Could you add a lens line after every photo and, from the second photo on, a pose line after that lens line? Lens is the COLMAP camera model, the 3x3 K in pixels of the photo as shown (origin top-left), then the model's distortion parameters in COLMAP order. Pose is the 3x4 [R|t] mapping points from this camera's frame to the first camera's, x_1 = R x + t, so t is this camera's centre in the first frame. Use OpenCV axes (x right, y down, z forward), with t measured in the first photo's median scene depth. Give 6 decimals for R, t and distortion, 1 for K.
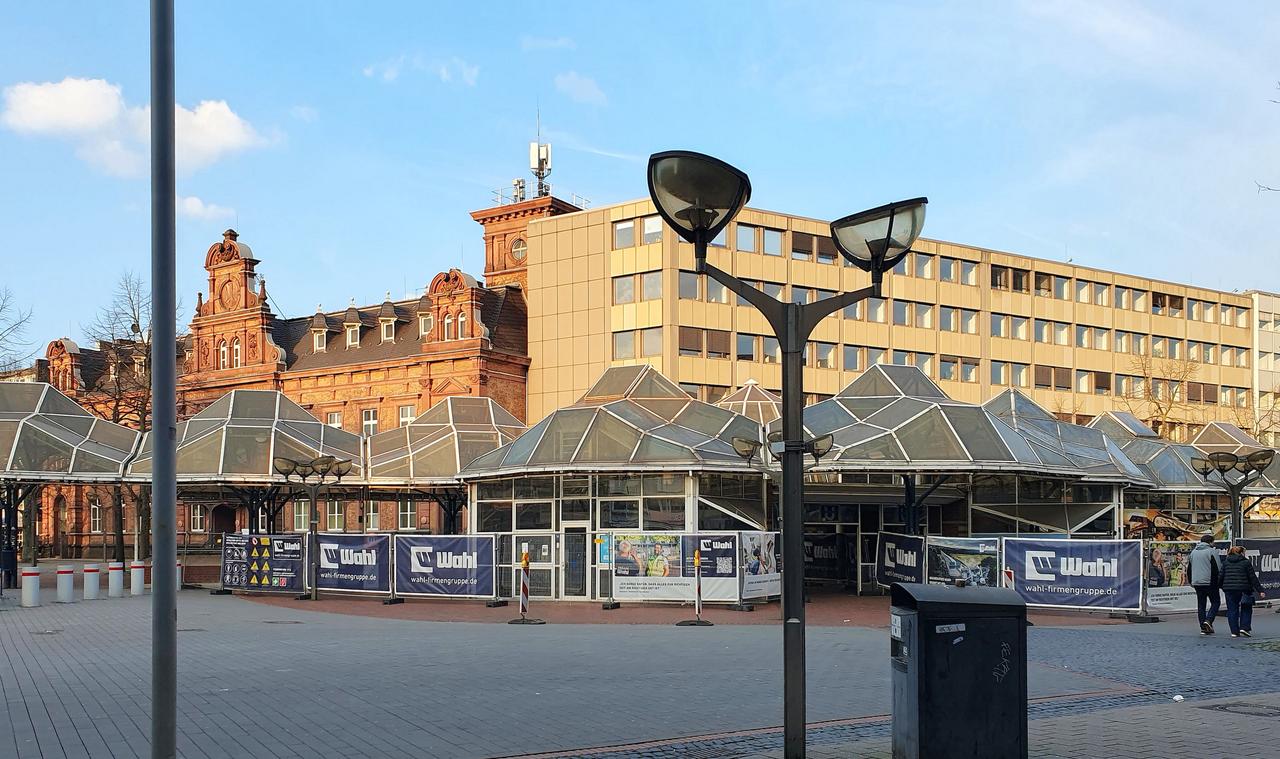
lens RADIAL K [[1372.0, 0, 640.0], [0, 1372.0, 379.5], [0, 0, 1]] dist [-0.151827, 0.028697]
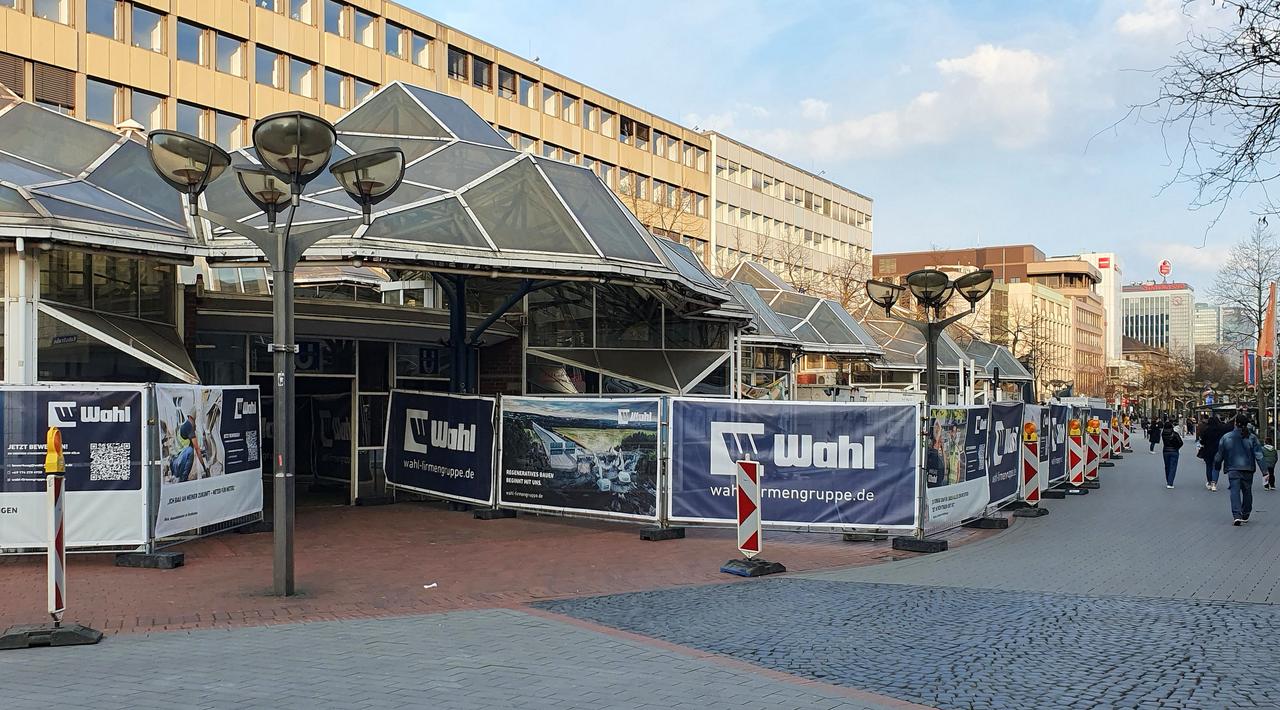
lens RADIAL K [[1343.7, 0, 640.0], [0, 1343.7, 355.0], [0, 0, 1]] dist [0.275605, -0.503764]
pose [[0.885298, 0.010773, 0.464900, 0.006993], [-0.045000, 0.997024, 0.062589, 0.065017], [-0.462842, -0.076331, 0.883148, 0.518643]]
